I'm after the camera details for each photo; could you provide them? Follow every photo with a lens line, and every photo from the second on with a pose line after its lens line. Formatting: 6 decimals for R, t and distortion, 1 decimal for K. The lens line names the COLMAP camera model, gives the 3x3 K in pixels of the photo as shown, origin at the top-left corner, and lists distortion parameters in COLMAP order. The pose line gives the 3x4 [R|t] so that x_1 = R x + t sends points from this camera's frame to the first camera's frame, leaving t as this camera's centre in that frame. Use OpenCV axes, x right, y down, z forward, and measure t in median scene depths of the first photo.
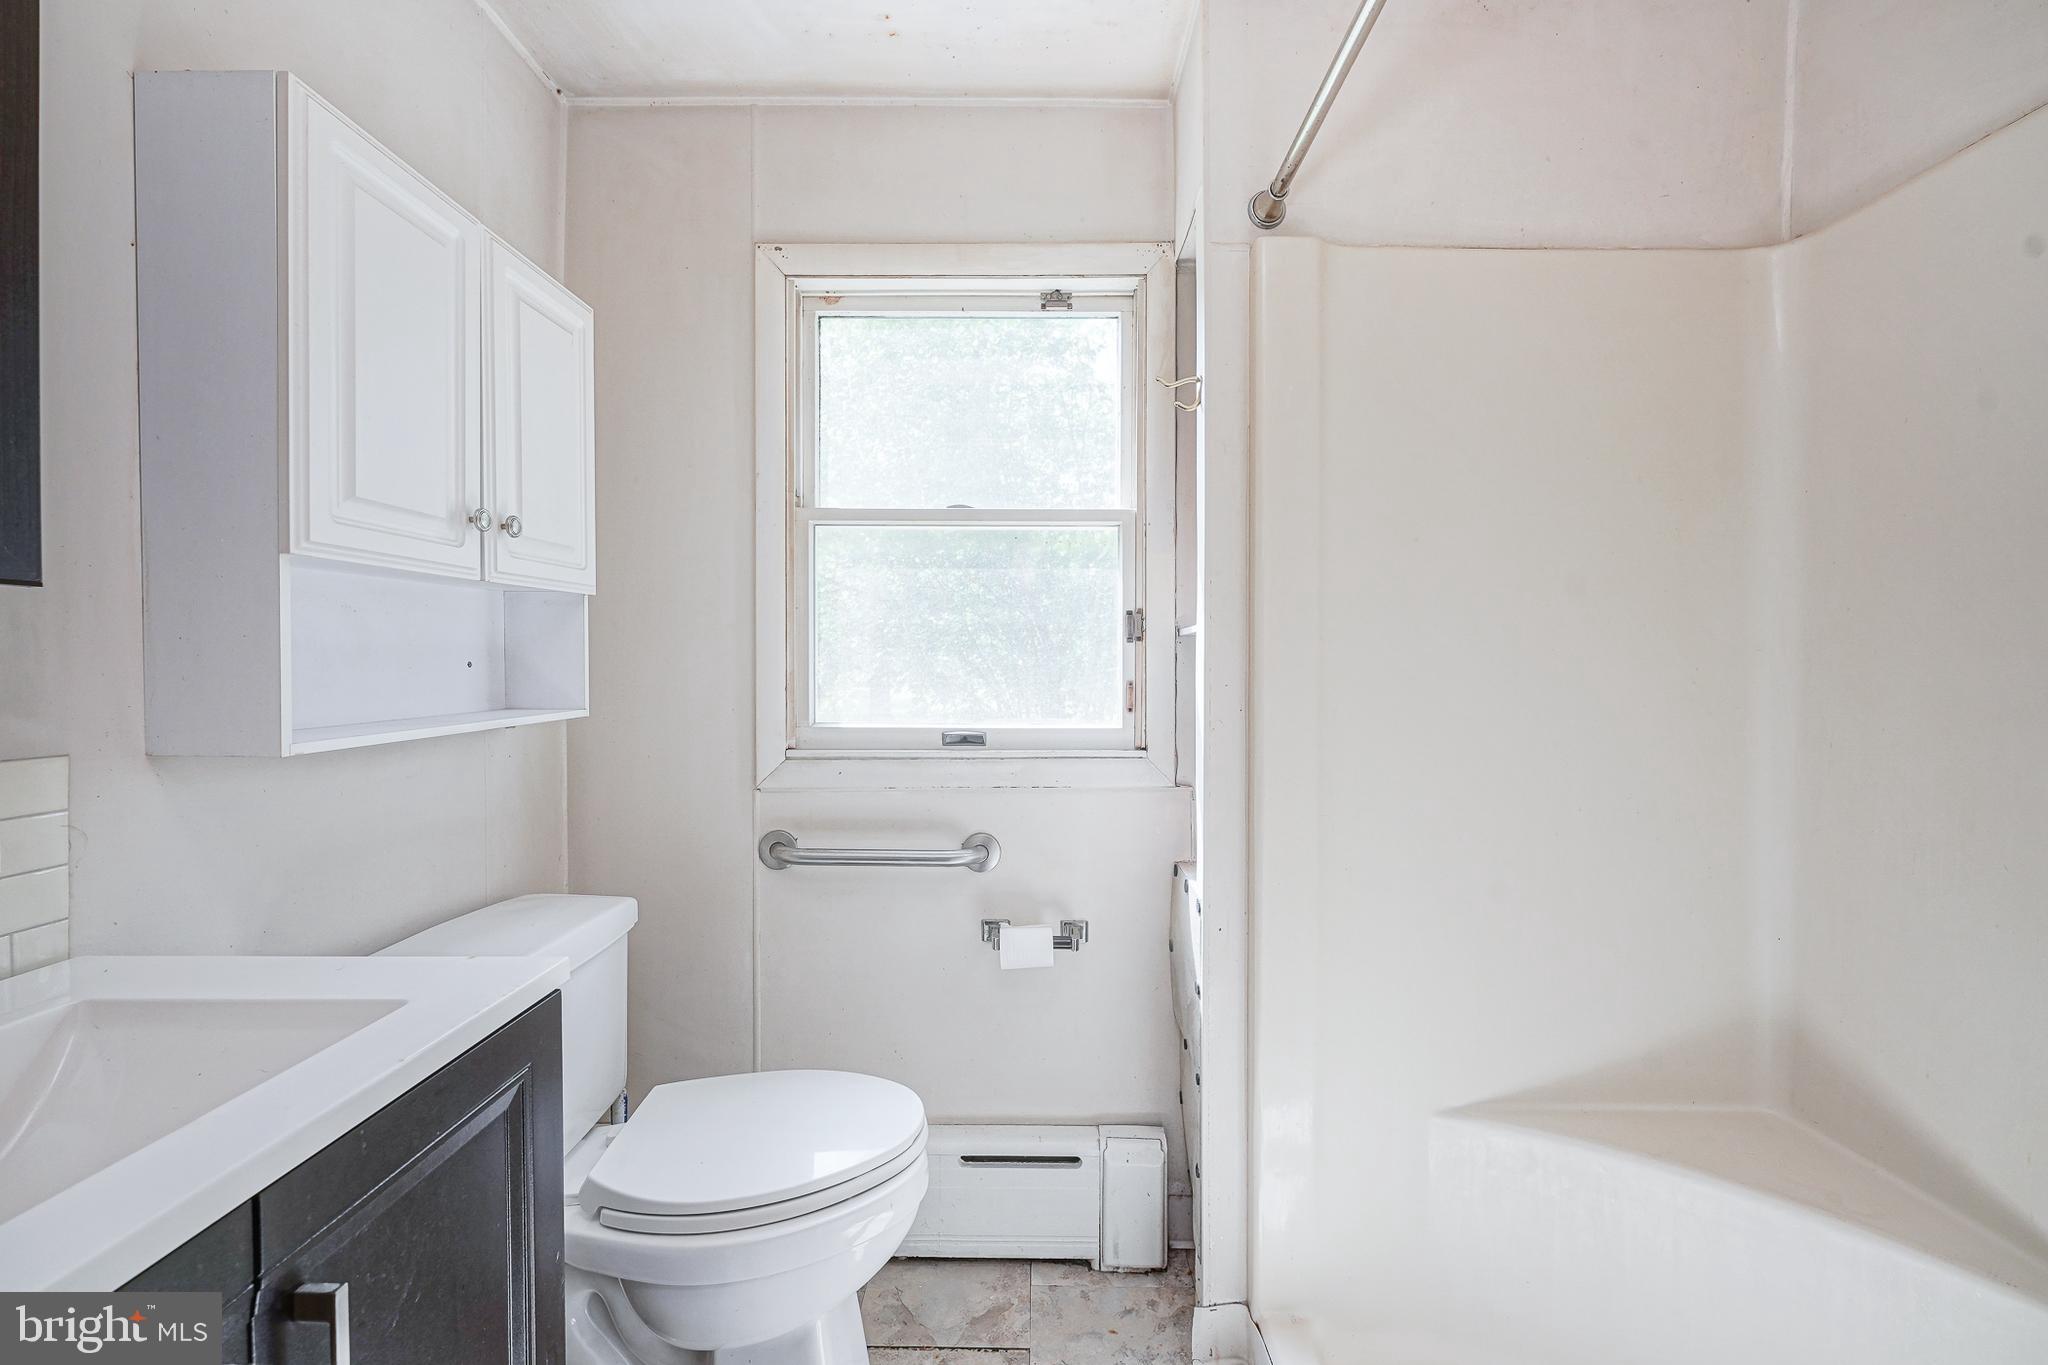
lens RADIAL K [[863.9, 0, 1030.8], [0, 863.9, 679.5], [0, 0, 1]] dist [0.000220, 0.000021]
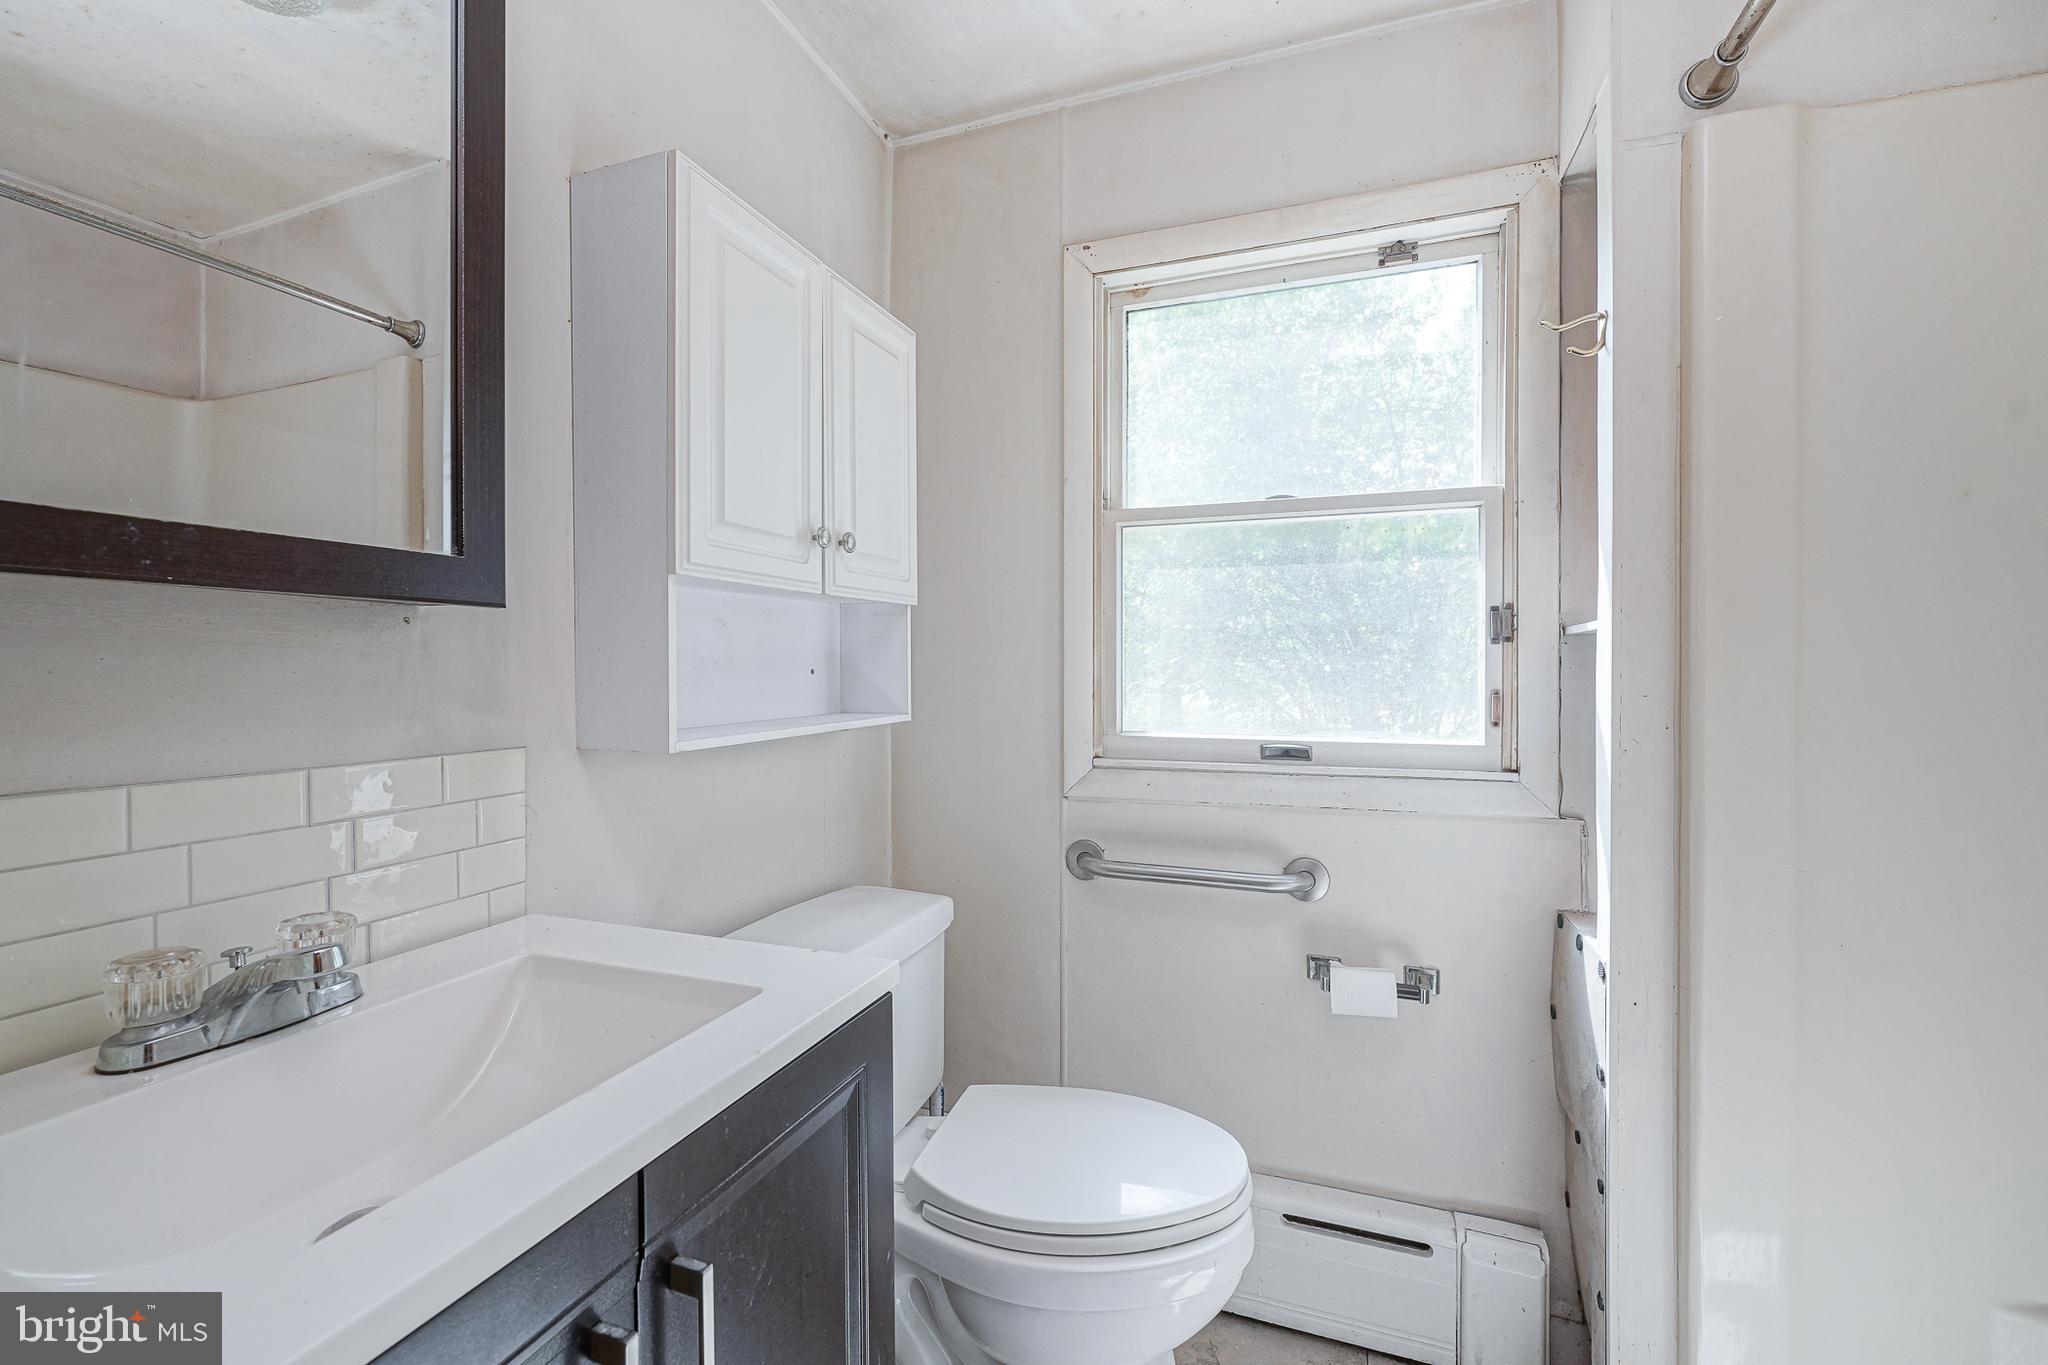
lens RADIAL K [[837.6, 0, 1033.2], [0, 837.6, 686.1], [0, 0, 1]] dist [-0.000458, 0.000109]
pose [[0.950851, 0.003268, -0.309632, -0.061145], [-0.003086, 0.999995, 0.001078, -0.001187], [0.309633, -0.000069, 0.950856, 0.086538]]
